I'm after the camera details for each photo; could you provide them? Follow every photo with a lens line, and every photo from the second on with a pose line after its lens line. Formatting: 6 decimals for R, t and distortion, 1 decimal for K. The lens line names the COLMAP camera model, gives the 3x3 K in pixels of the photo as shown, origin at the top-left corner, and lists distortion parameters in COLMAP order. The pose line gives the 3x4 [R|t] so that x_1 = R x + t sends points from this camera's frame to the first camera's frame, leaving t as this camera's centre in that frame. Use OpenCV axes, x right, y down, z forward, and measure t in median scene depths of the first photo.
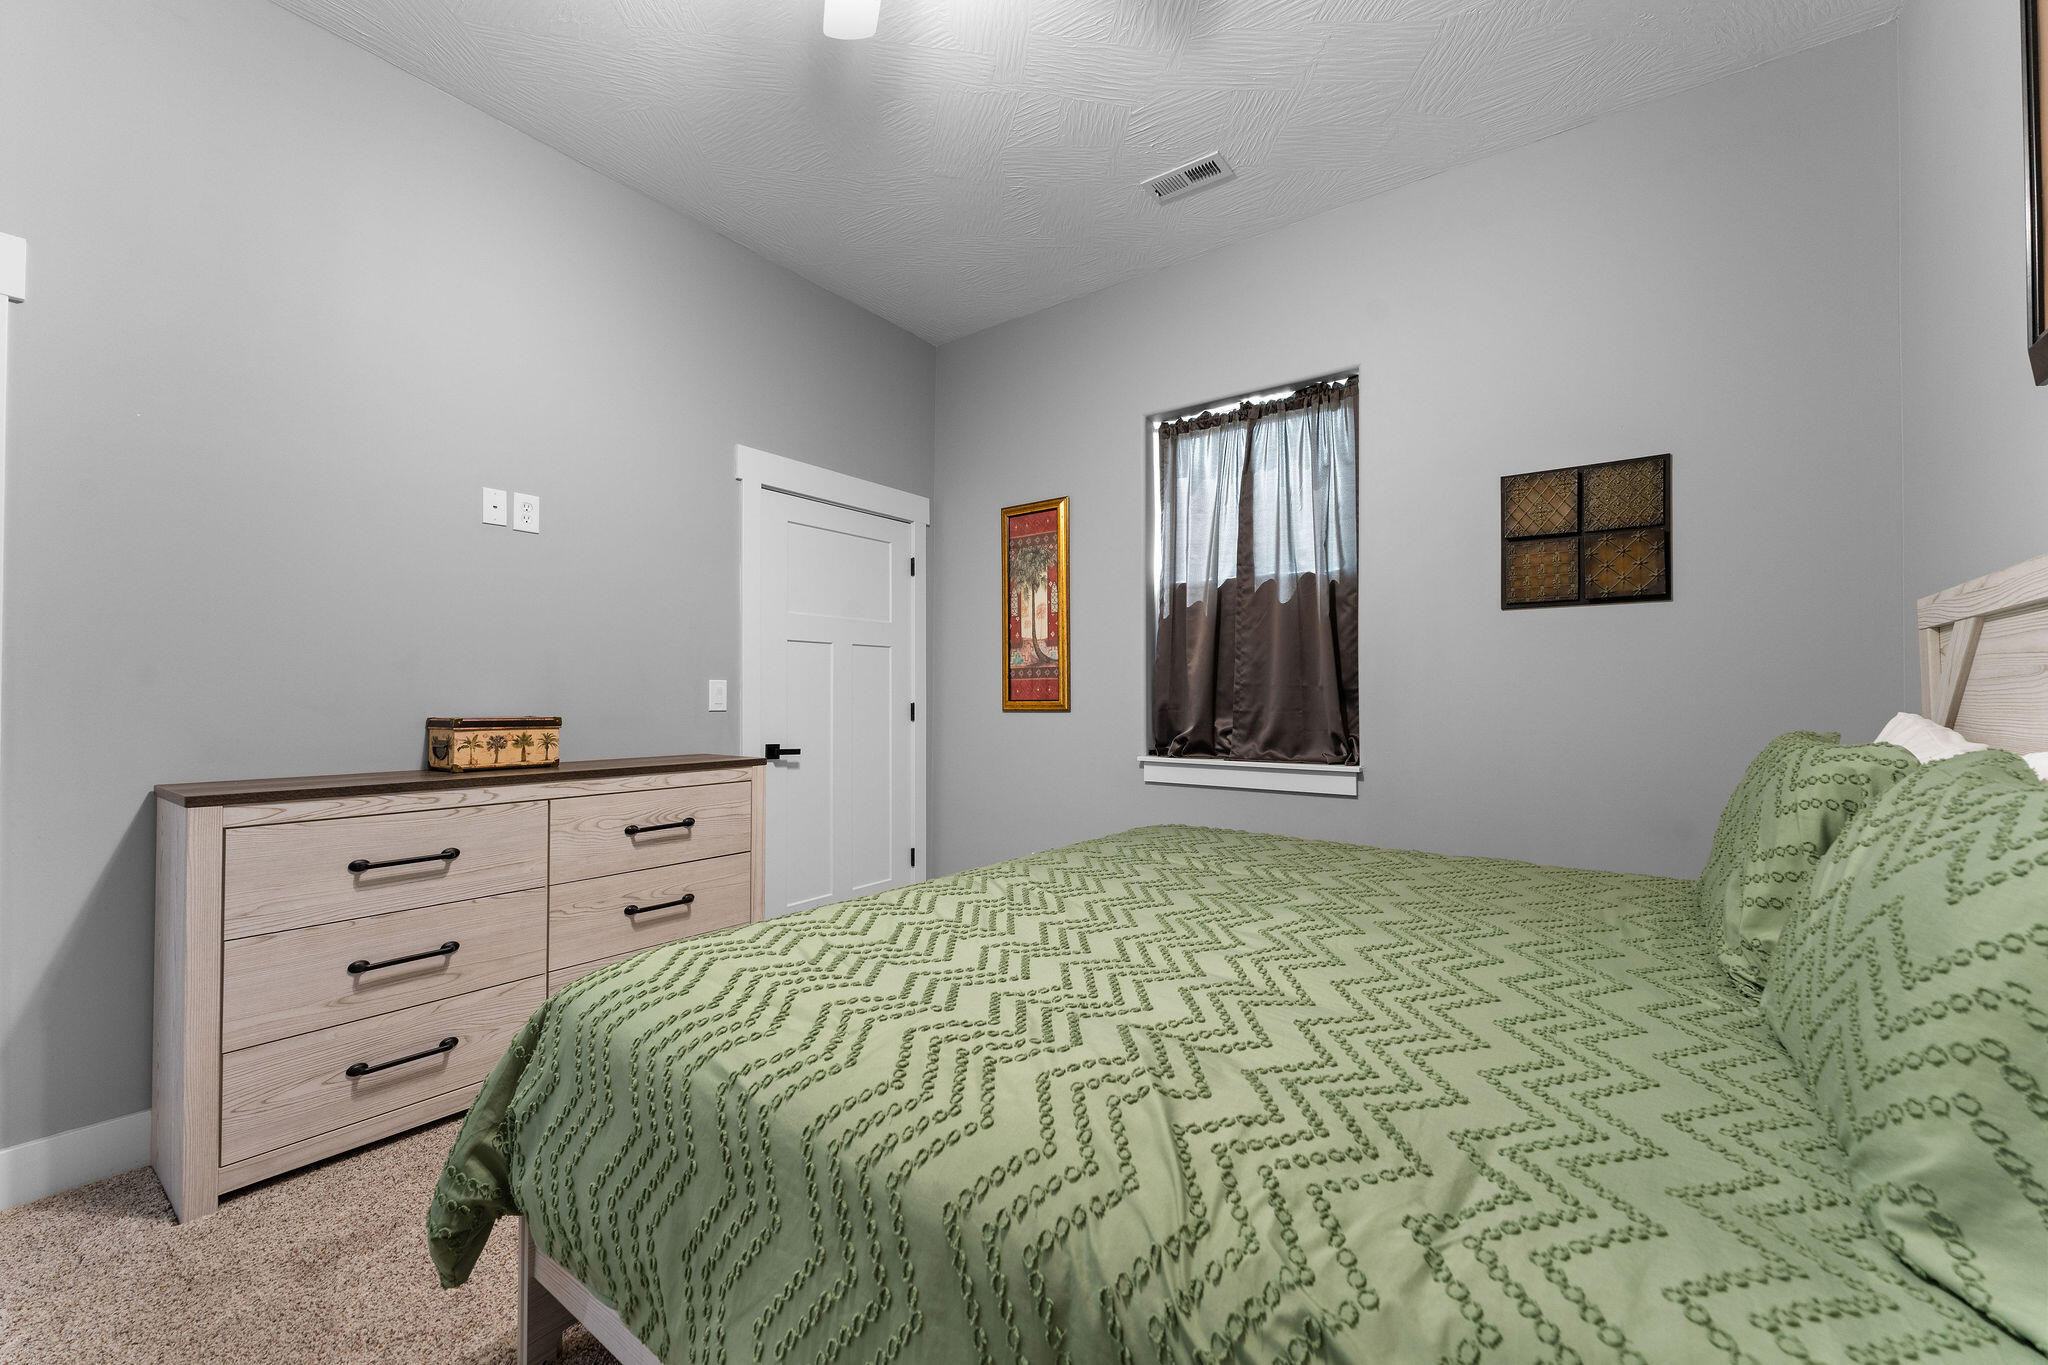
lens RADIAL K [[812.0, 0, 1022.9], [0, 812.0, 688.5], [0, 0, 1]] dist [-0.000228, -0.000086]
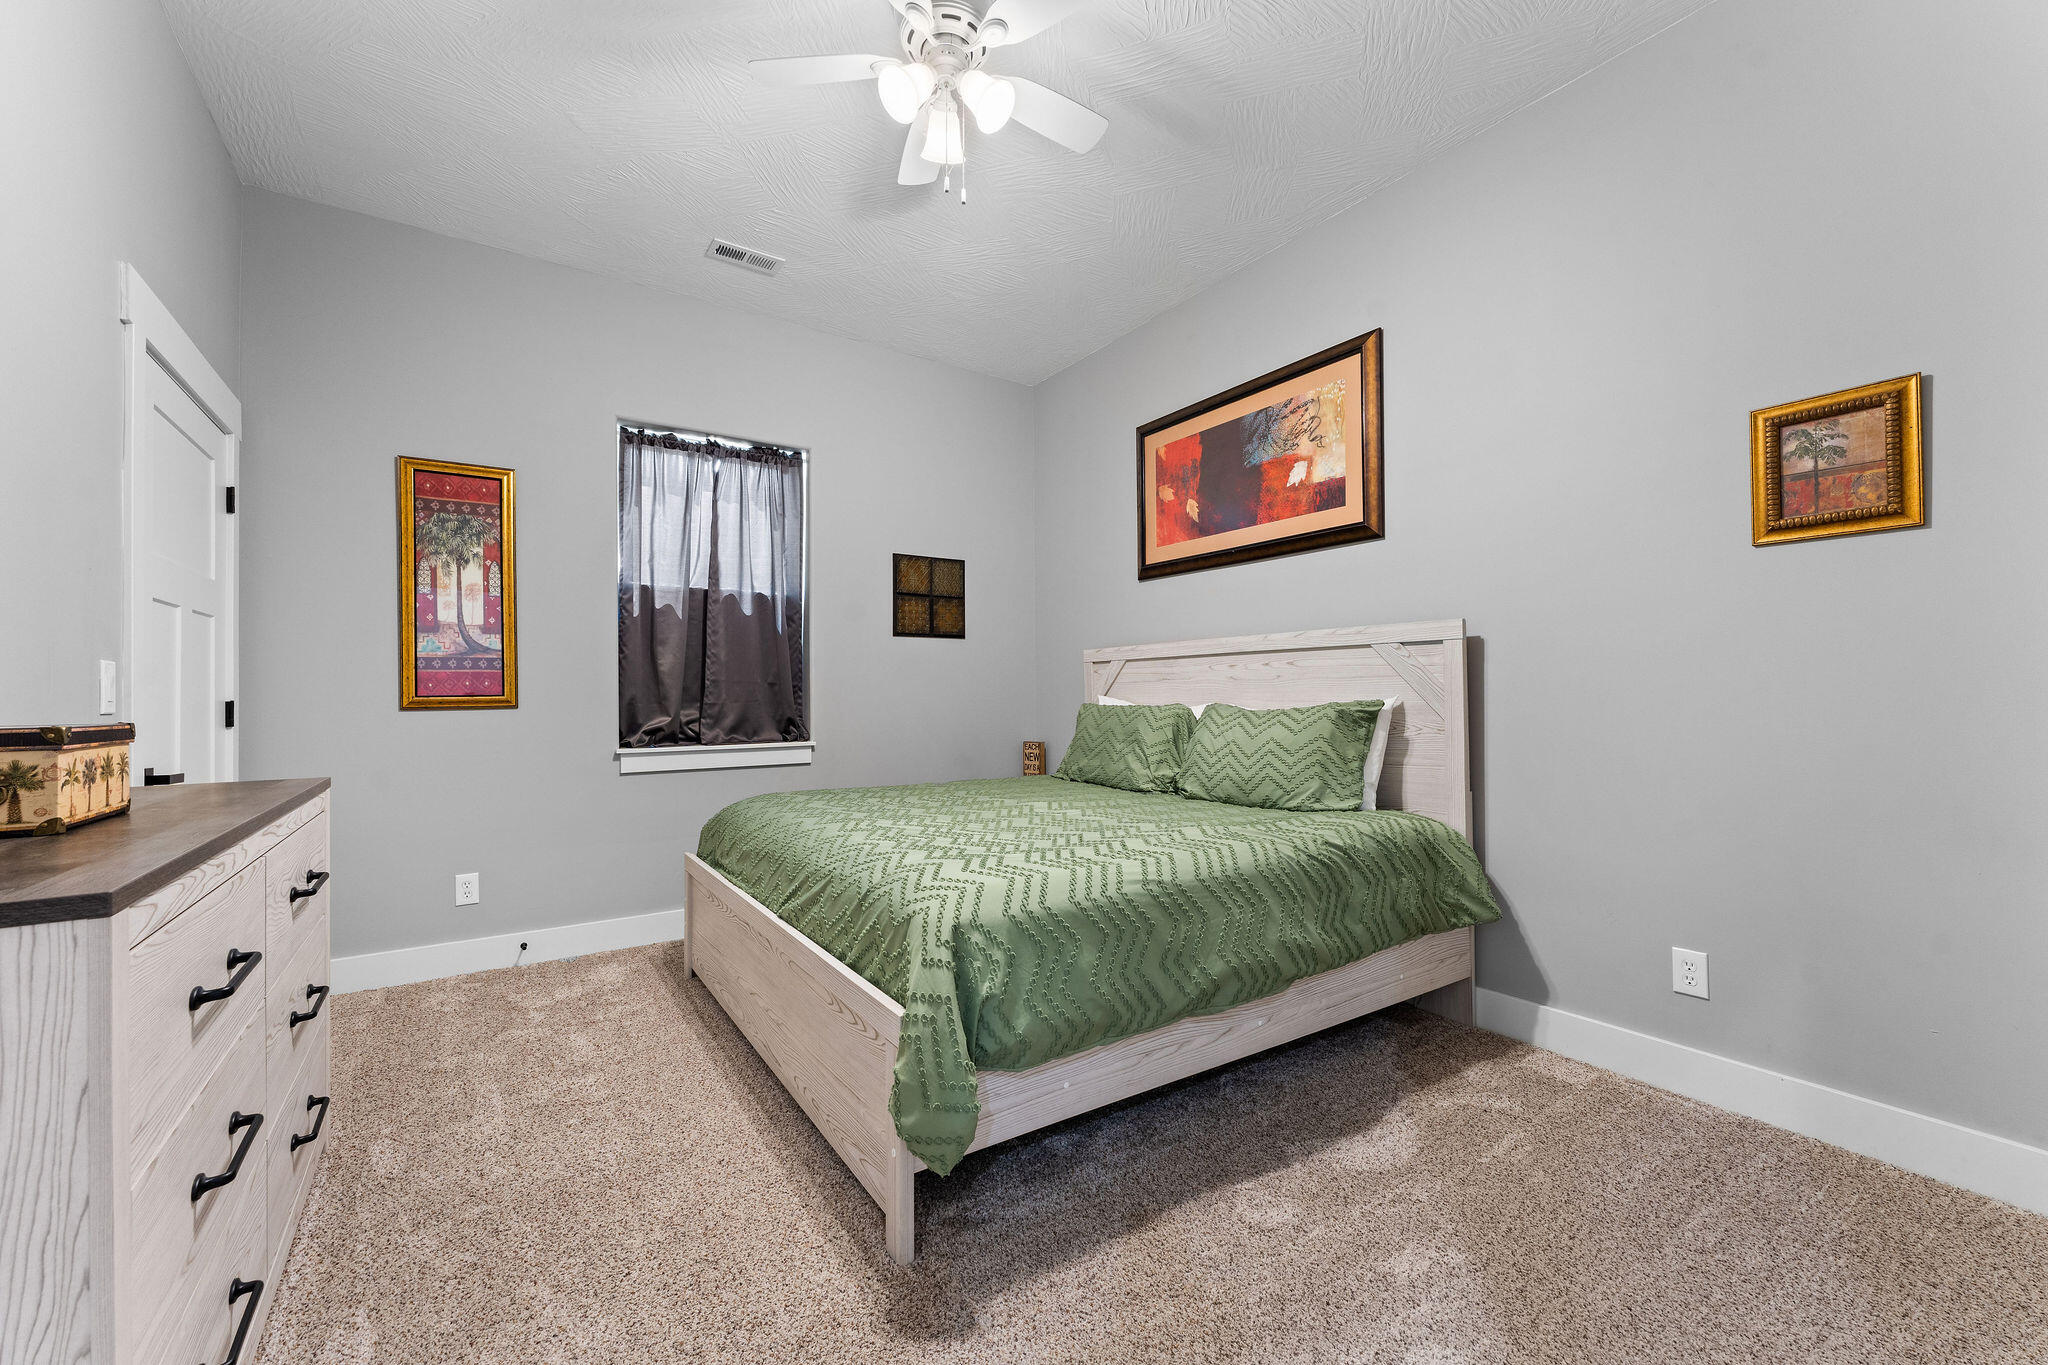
lens RADIAL K [[812.0, 0, 1024.8], [0, 812.0, 685.8], [0, 0, 1]] dist [-0.000228, -0.000086]
pose [[0.333920, 0.006458, 0.942579, -0.662498], [-0.005019, 0.999975, -0.005074, 0.006194], [-0.942588, -0.003036, 0.333944, 0.177259]]
